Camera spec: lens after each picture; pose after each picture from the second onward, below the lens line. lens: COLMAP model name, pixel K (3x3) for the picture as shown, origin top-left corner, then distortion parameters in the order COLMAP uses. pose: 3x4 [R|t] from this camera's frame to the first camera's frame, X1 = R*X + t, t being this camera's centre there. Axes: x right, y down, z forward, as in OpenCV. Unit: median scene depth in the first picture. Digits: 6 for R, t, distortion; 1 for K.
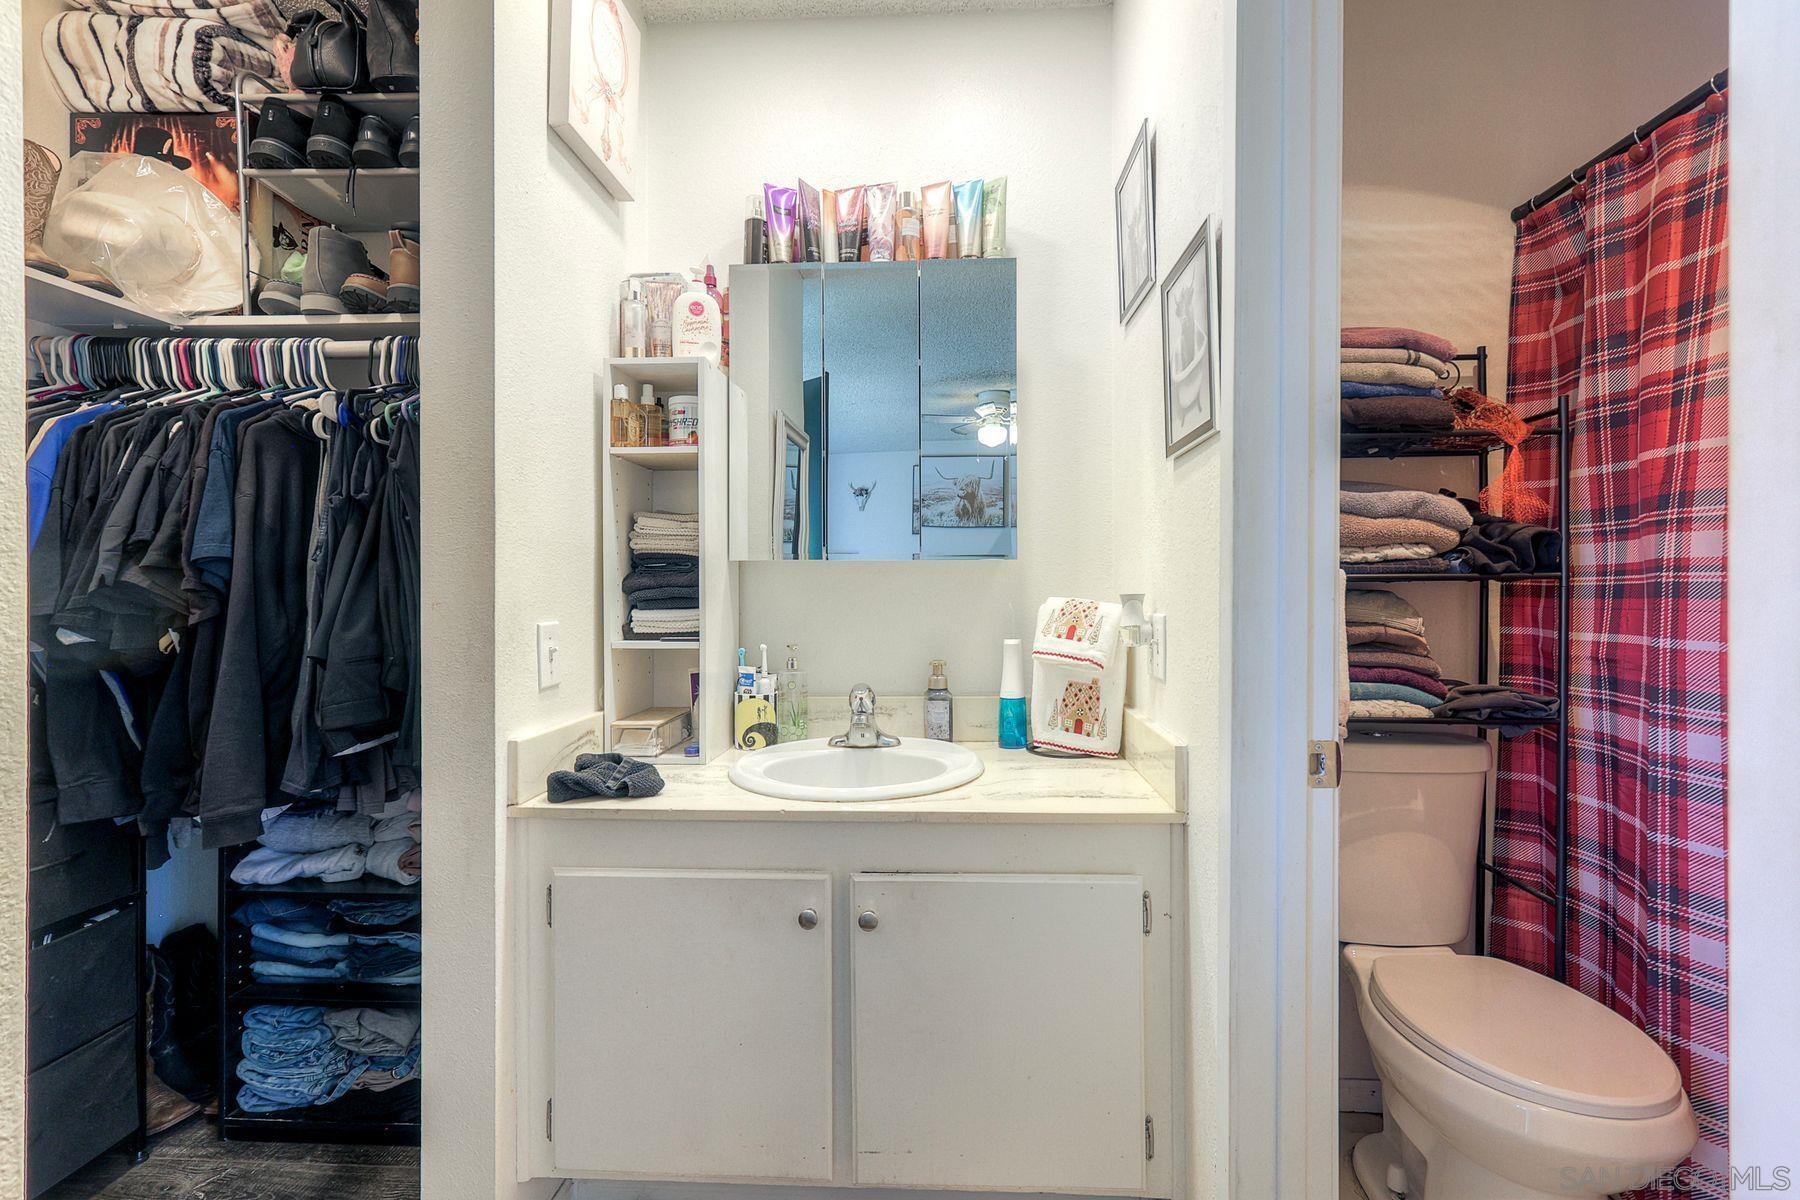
lens RADIAL K [[784.7, 0, 912.6], [0, 784.7, 590.4], [0, 0, 1]] dist [-0.001212, -0.000158]
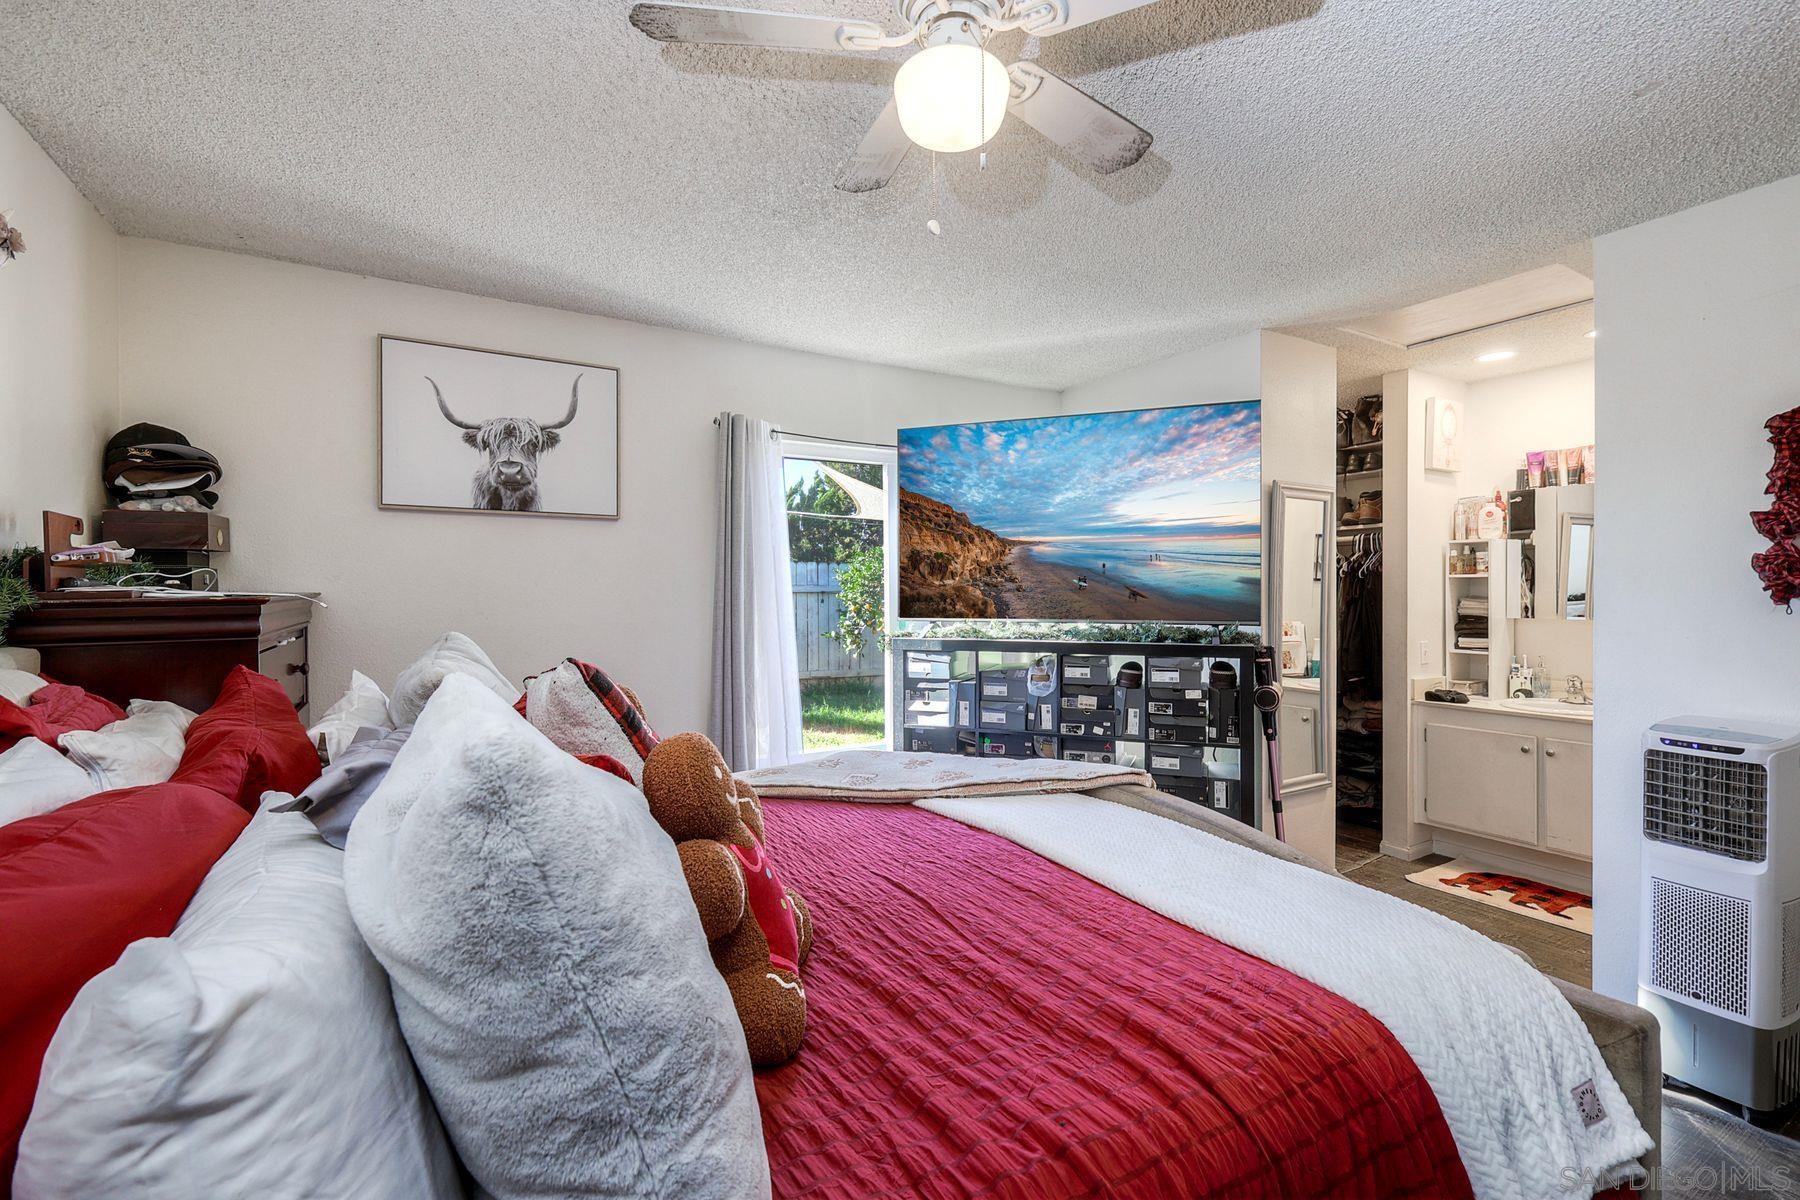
lens RADIAL K [[784.7, 0, 912.0], [0, 784.7, 593.0], [0, 0, 1]] dist [-0.001212, -0.000158]
pose [[0.563854, 0.004787, -0.825860, 0.737629], [-0.002910, 0.999989, 0.003809, -0.122648], [0.825869, 0.000255, 0.563862, -1.885295]]
